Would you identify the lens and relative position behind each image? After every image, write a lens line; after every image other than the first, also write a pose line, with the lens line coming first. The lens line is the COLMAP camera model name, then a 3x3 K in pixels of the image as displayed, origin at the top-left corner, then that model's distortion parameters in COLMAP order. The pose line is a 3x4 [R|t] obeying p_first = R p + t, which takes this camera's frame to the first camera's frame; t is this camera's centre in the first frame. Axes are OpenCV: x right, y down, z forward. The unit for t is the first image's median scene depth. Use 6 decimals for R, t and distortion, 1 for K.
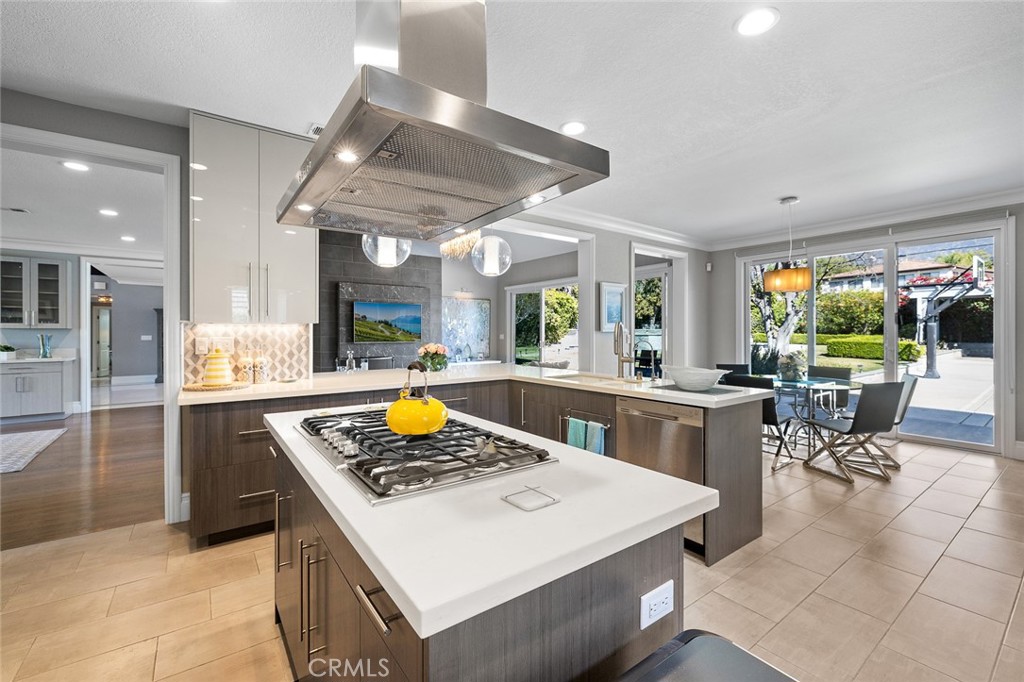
lens RADIAL K [[430.4, 0, 514.6], [0, 430.4, 334.4], [0, 0, 1]] dist [-0.009815, -0.000015]
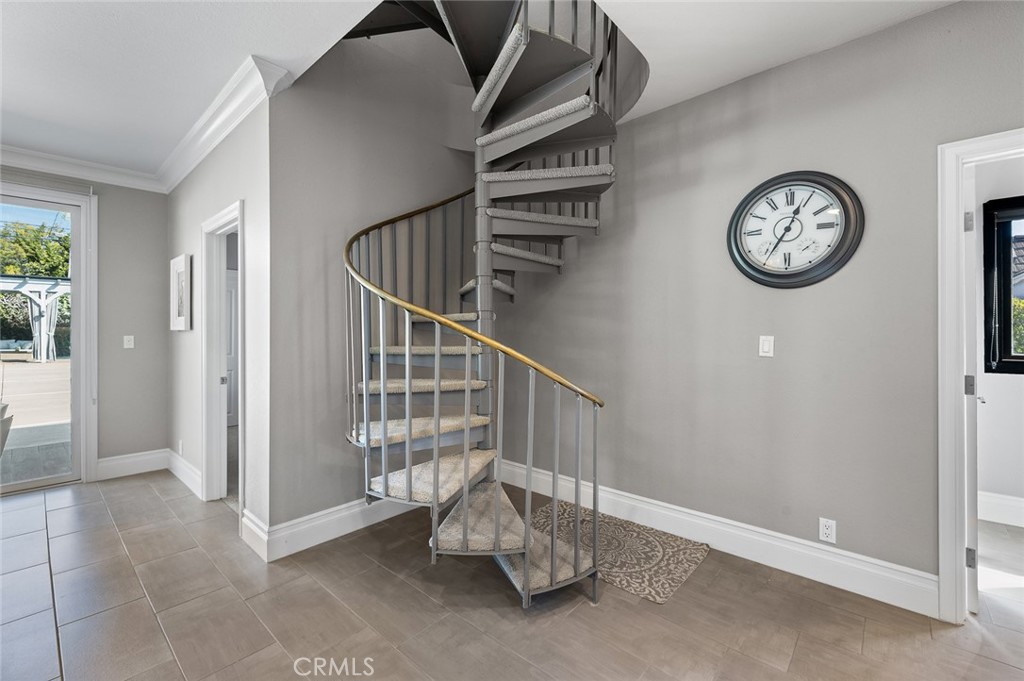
lens RADIAL K [[430.4, 0, 517.2], [0, 430.4, 329.8], [0, 0, 1]] dist [-0.009815, -0.000015]
pose [[-0.225007, 0.003575, 0.974351, 0.158362], [0.004923, 0.999985, -0.002532, -0.003958], [-0.974345, 0.004227, -0.225021, 0.376143]]
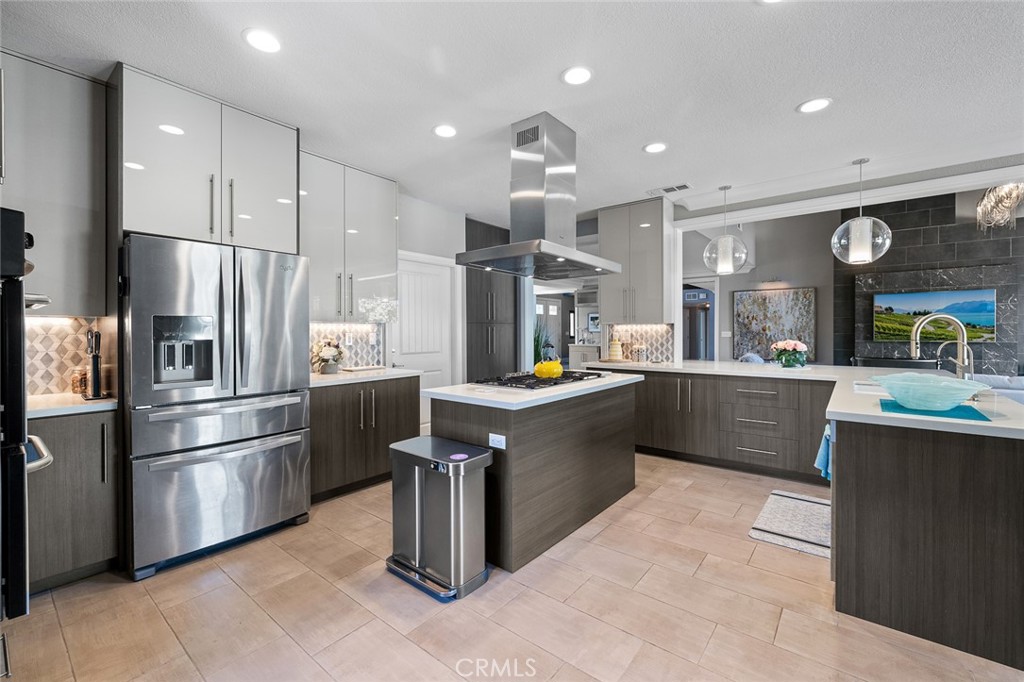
lens RADIAL K [[430.4, 0, 511.7], [0, 430.4, 334.3], [0, 0, 1]] dist [-0.009815, -0.000015]
pose [[0.262167, 0.011442, -0.964955, 0.581387], [-0.003015, 0.999935, 0.011038, -0.002570], [0.965018, 0.000015, 0.262184, 0.090753]]
